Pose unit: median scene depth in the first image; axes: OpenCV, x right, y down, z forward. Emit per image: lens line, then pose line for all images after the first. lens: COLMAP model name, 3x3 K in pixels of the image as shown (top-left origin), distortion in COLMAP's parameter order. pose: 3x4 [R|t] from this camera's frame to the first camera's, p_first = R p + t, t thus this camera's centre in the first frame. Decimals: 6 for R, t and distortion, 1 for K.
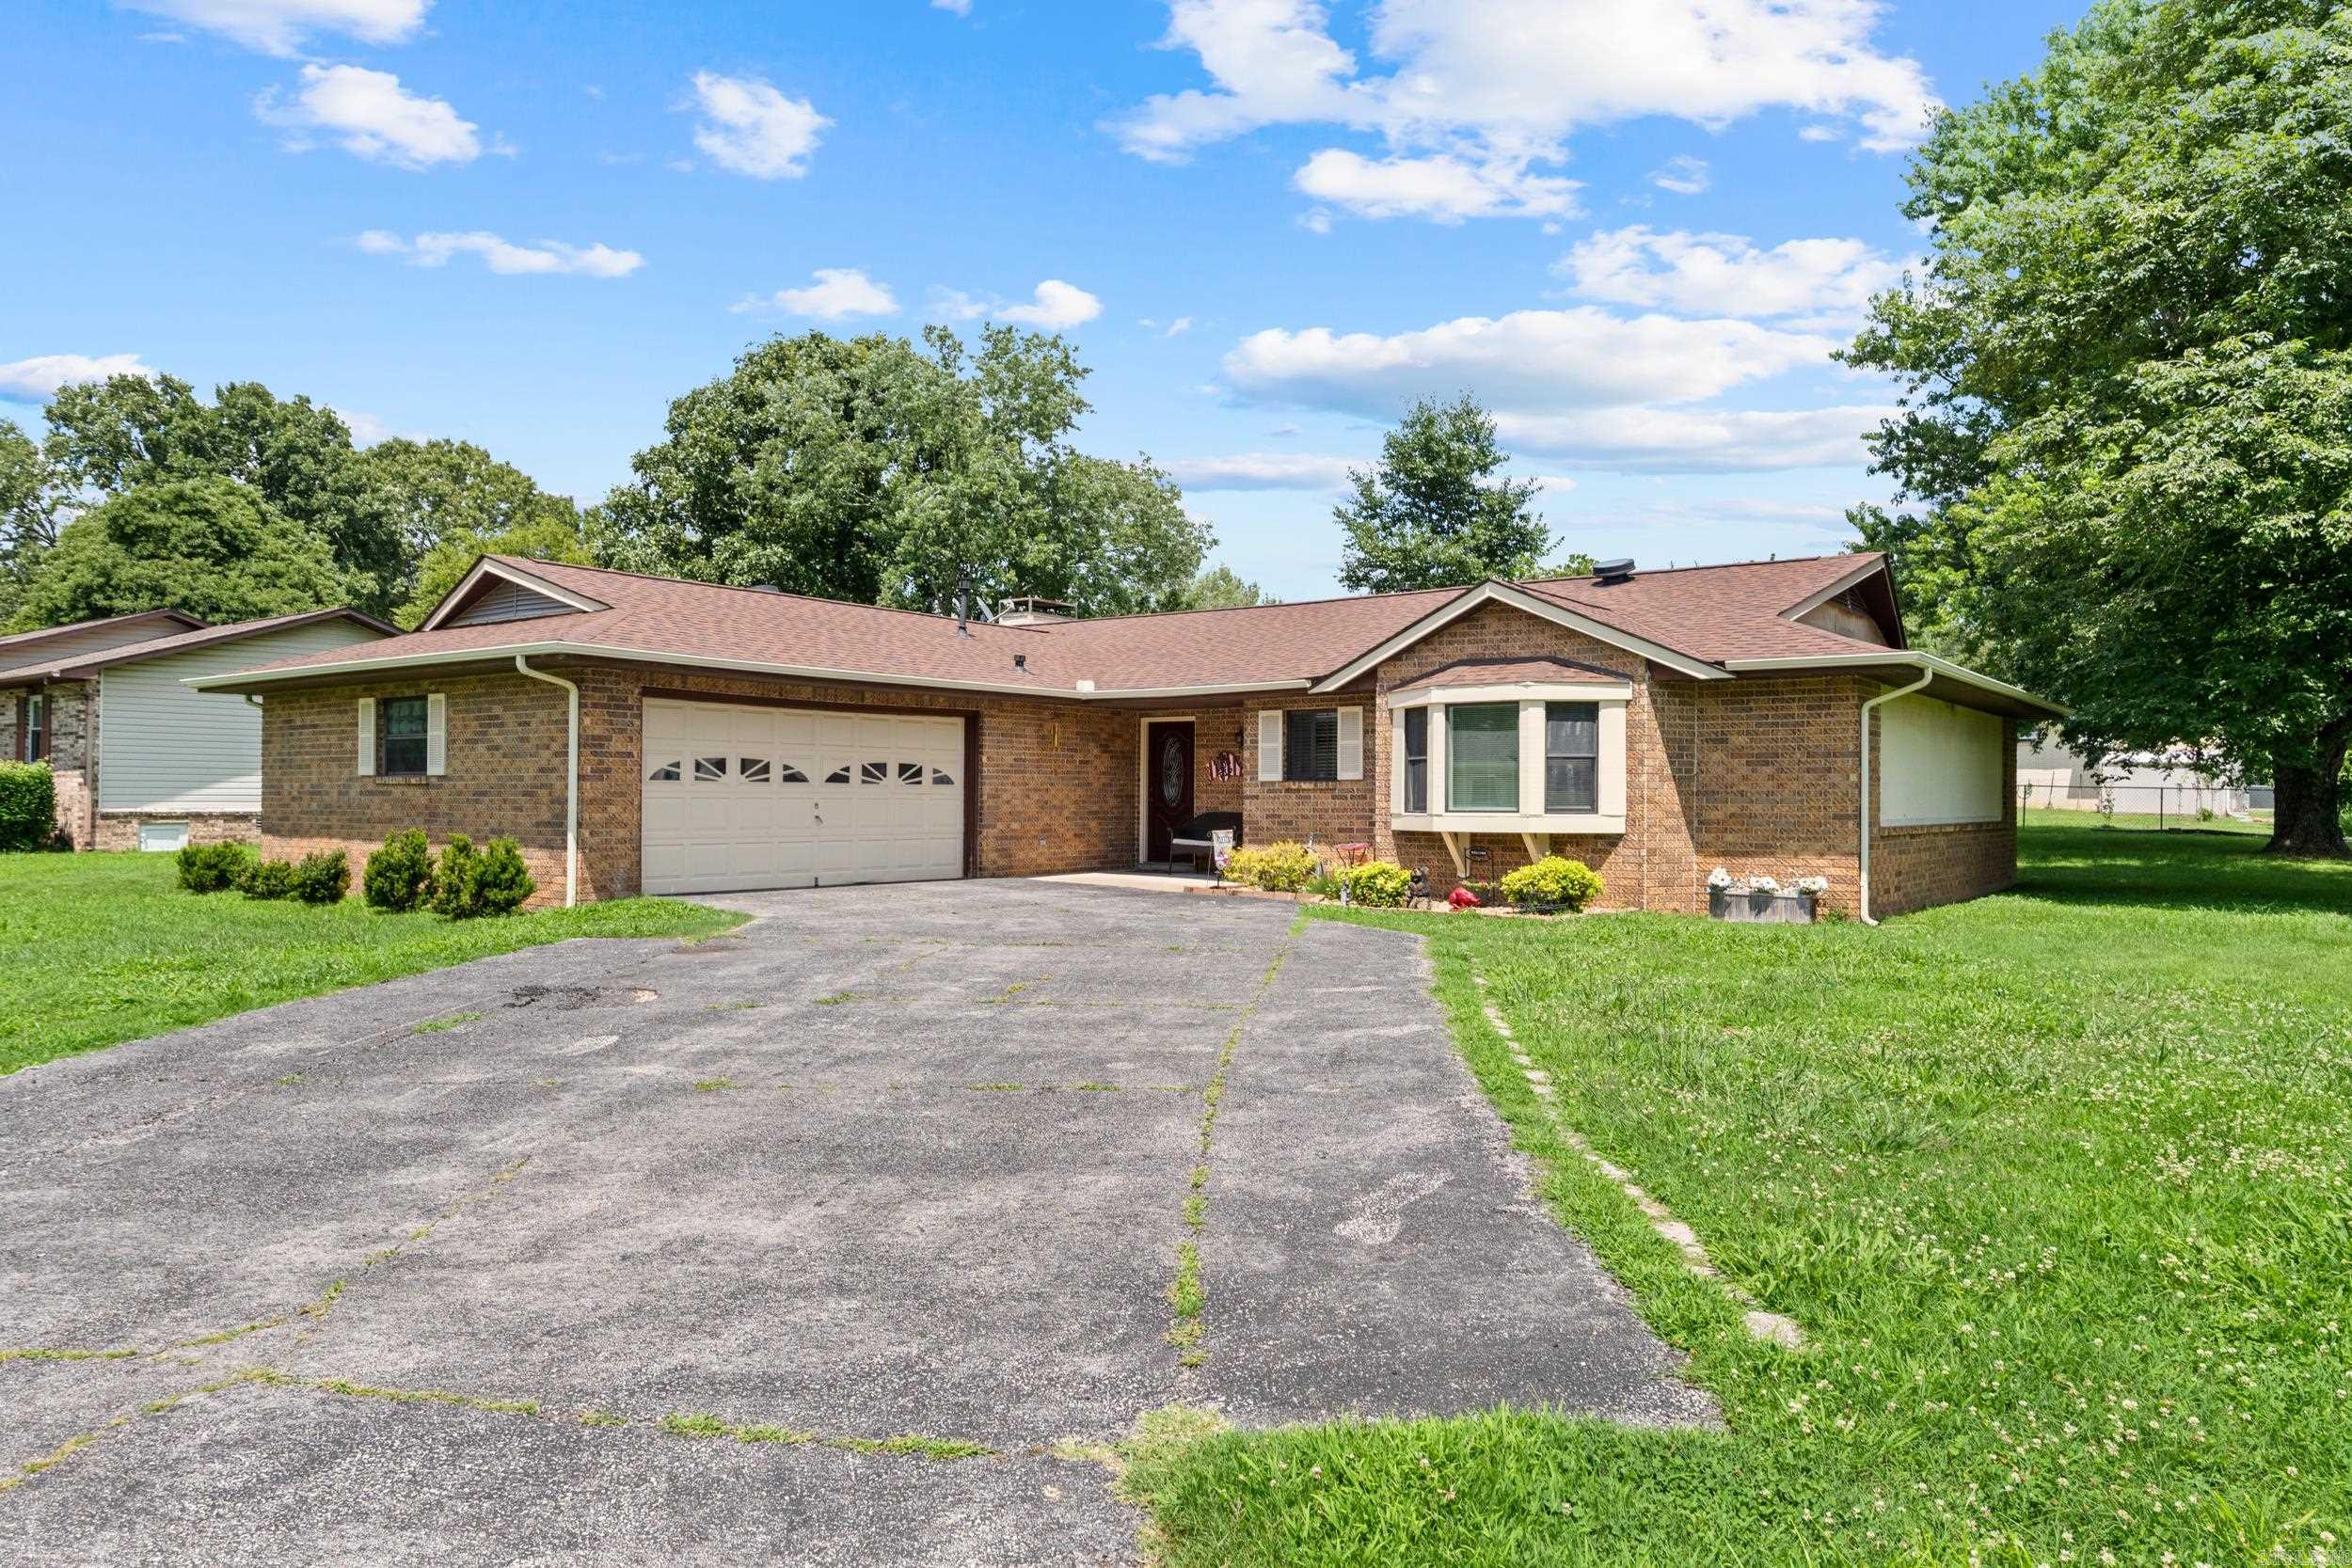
lens RADIAL K [[1501.4, 0, 1176.2], [0, 1501.4, 784.2], [0, 0, 1]] dist [0.001147, 0.000010]
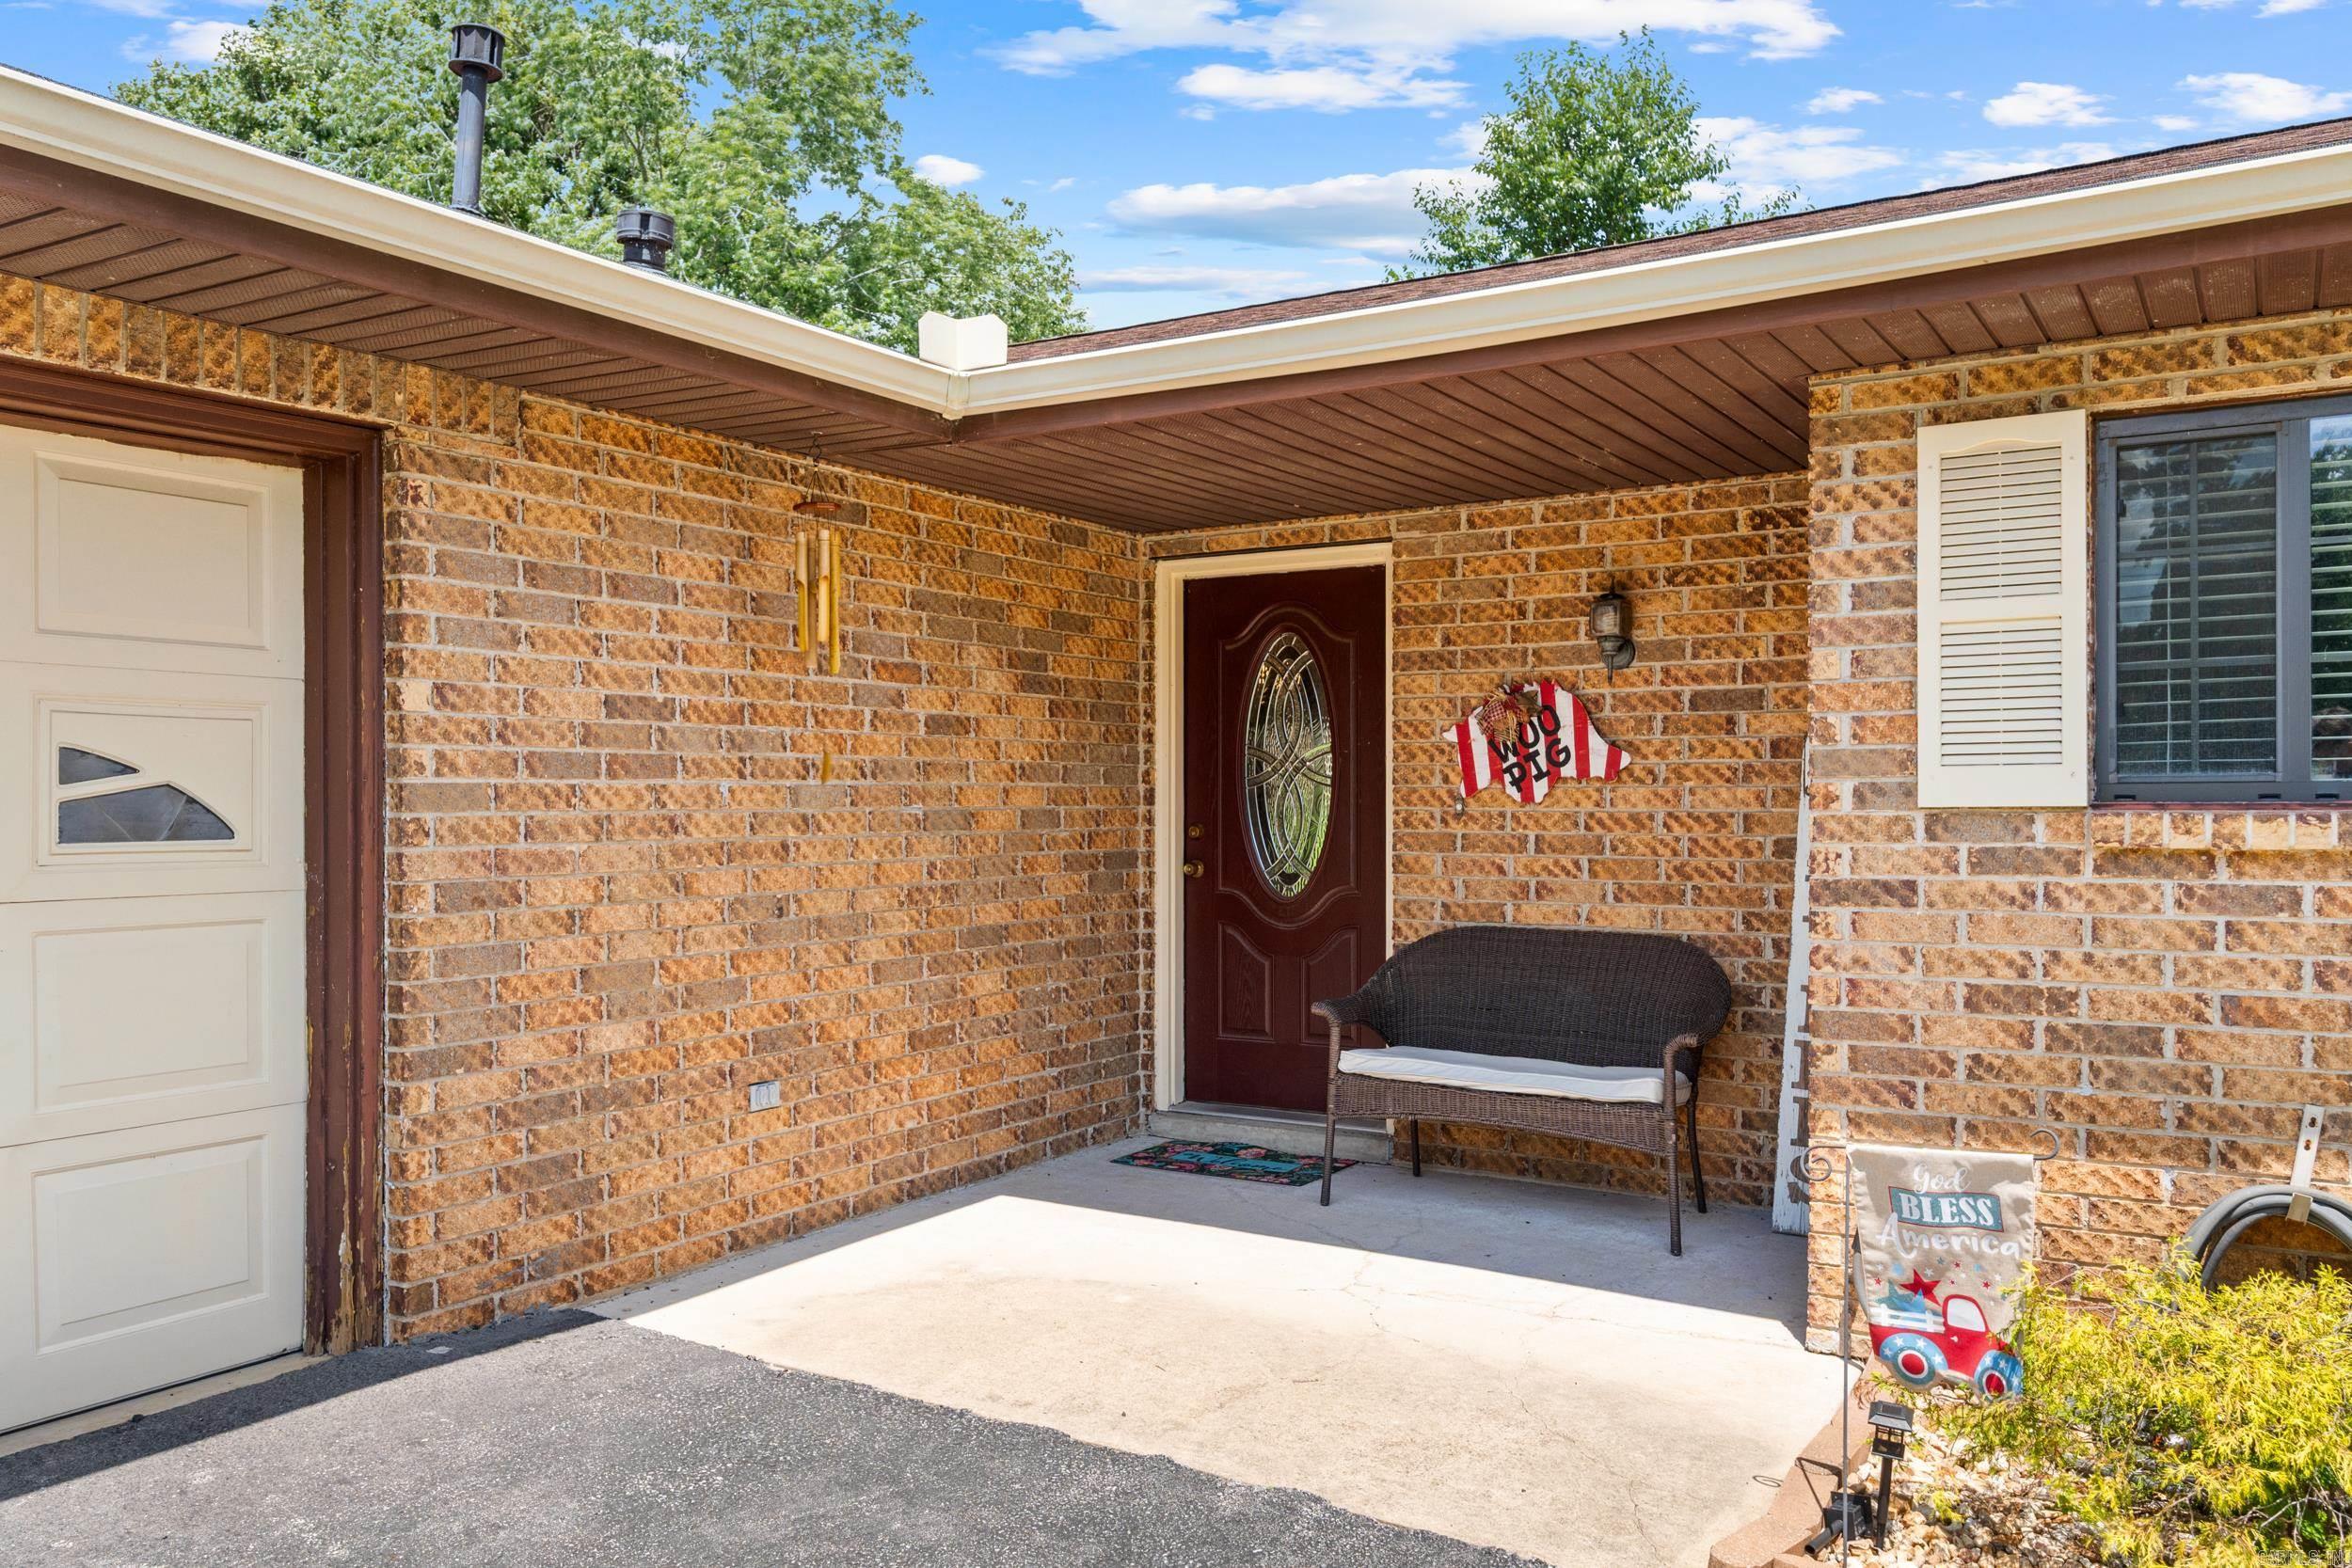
lens RADIAL K [[1757.7, 0, 1174.2], [0, 1757.7, 789.6], [0, 0, 1]] dist [-0.013433, -0.001566]
pose [[0.995904, -0.007687, 0.090087, -0.054270], [0.007372, 0.999965, 0.003839, -0.005572], [-0.090113, -0.003159, 0.995927, 0.767334]]
